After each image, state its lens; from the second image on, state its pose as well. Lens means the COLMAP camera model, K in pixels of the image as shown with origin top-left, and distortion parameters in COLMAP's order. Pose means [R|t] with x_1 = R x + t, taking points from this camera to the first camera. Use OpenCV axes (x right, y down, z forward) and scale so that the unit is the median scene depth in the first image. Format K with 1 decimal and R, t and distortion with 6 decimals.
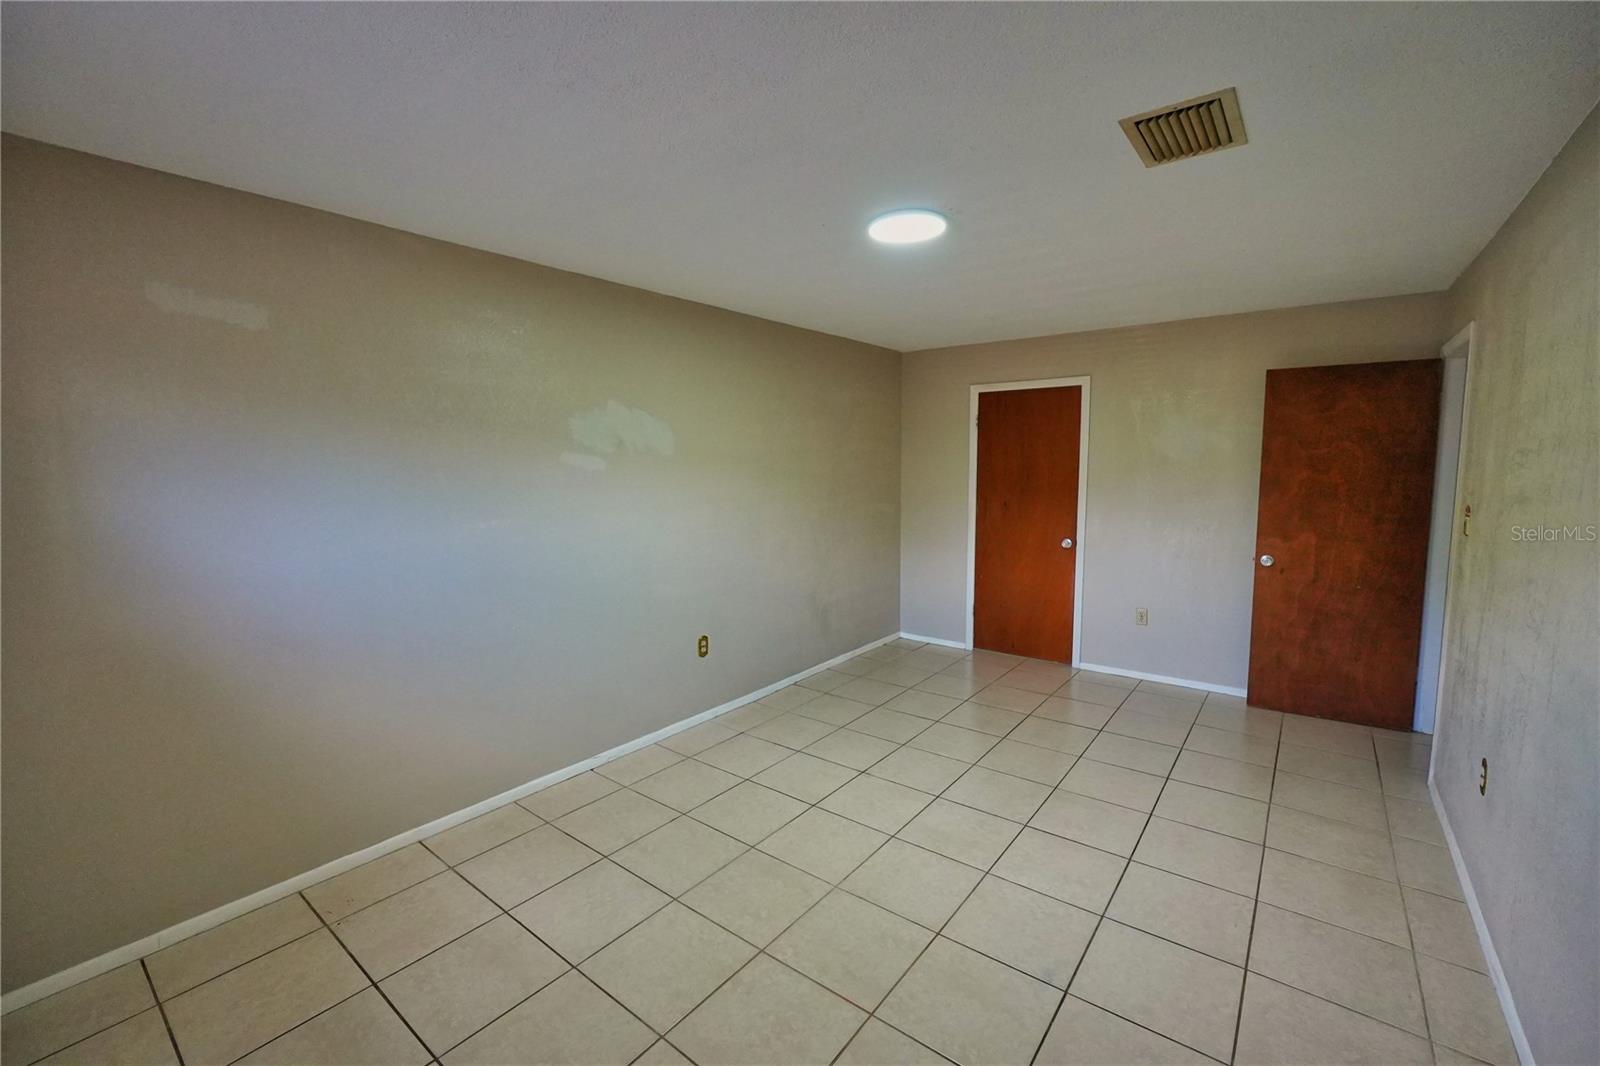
lens RADIAL K [[668.9, 0, 801.9], [0, 668.9, 524.4], [0, 0, 1]] dist [-0.012333, 0.000059]
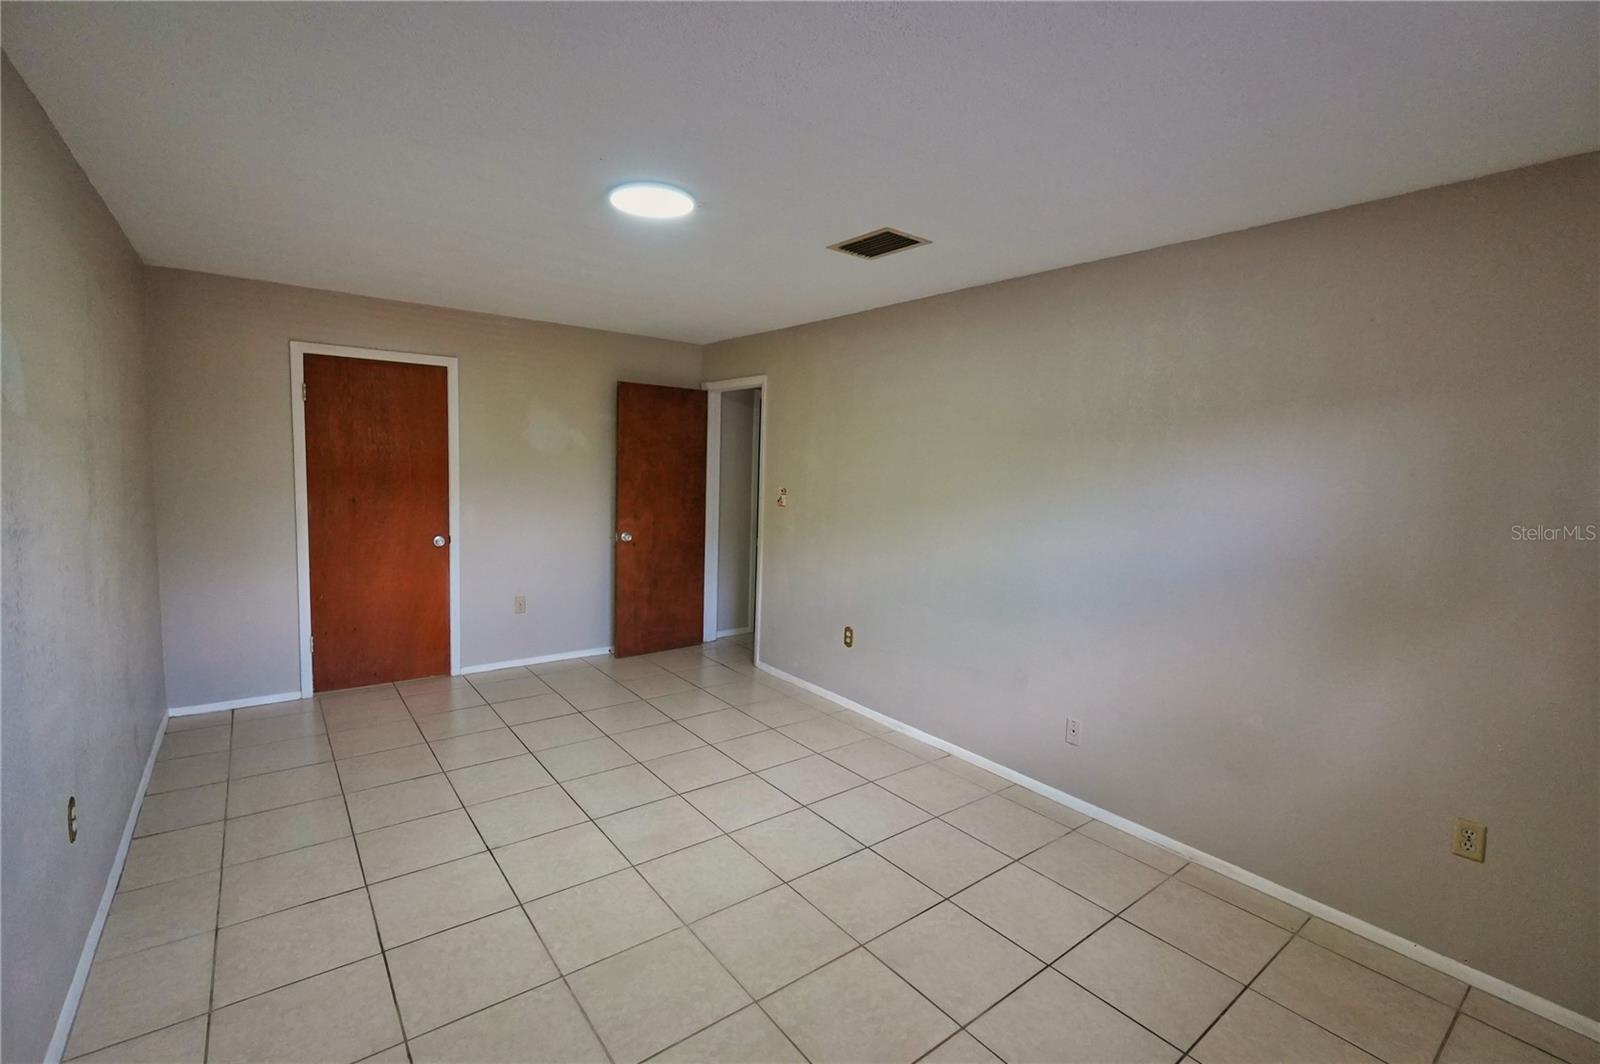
lens RADIAL K [[703.4, 0, 799.3], [0, 703.4, 529.0], [0, 0, 1]] dist [-0.012923, 0.000975]
pose [[0.246939, -0.077807, 0.965902, -0.438461], [0.056238, 0.996242, 0.065874, -0.025806], [-0.967398, 0.038053, 0.250387, 0.330144]]
